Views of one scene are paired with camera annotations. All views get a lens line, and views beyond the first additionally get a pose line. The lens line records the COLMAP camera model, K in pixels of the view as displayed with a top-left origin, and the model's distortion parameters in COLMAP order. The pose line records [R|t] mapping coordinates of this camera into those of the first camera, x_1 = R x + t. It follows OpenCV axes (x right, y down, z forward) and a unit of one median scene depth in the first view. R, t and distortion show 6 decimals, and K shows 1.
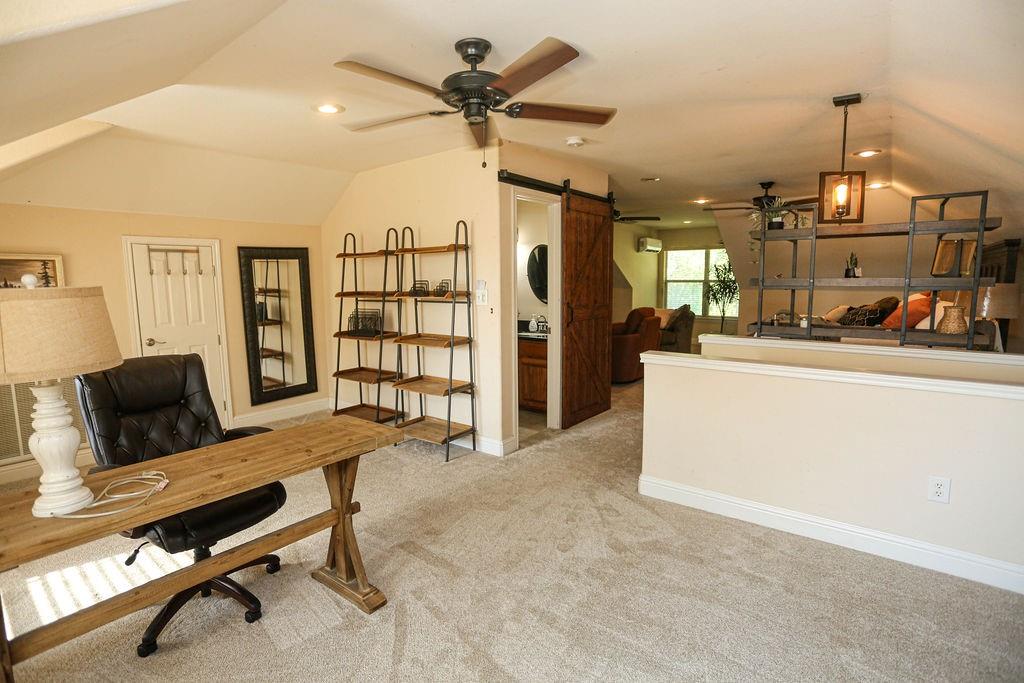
lens RADIAL K [[506.1, 0, 512.1], [0, 506.1, 341.5], [0, 0, 1]] dist [-0.059704, 0.023574]
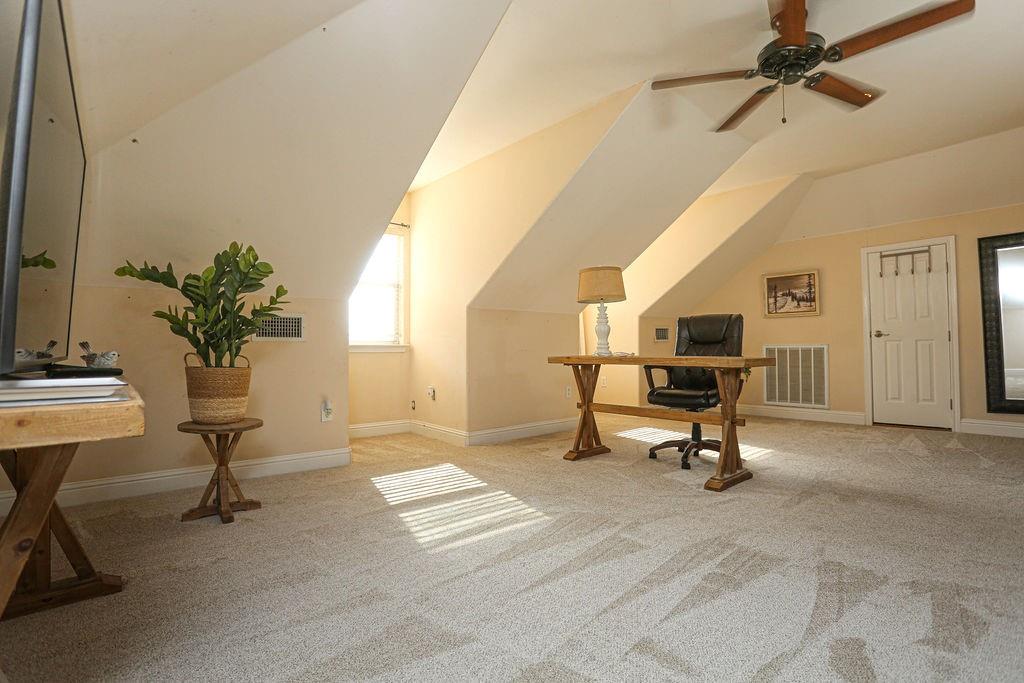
lens RADIAL K [[506.1, 0, 512.0], [0, 506.1, 345.5], [0, 0, 1]] dist [-0.059704, 0.023574]
pose [[-0.210095, -0.007848, -0.977650, 0.594749], [-0.116703, 0.993019, 0.017108, 0.108980], [0.970691, 0.117689, -0.209544, 0.395237]]
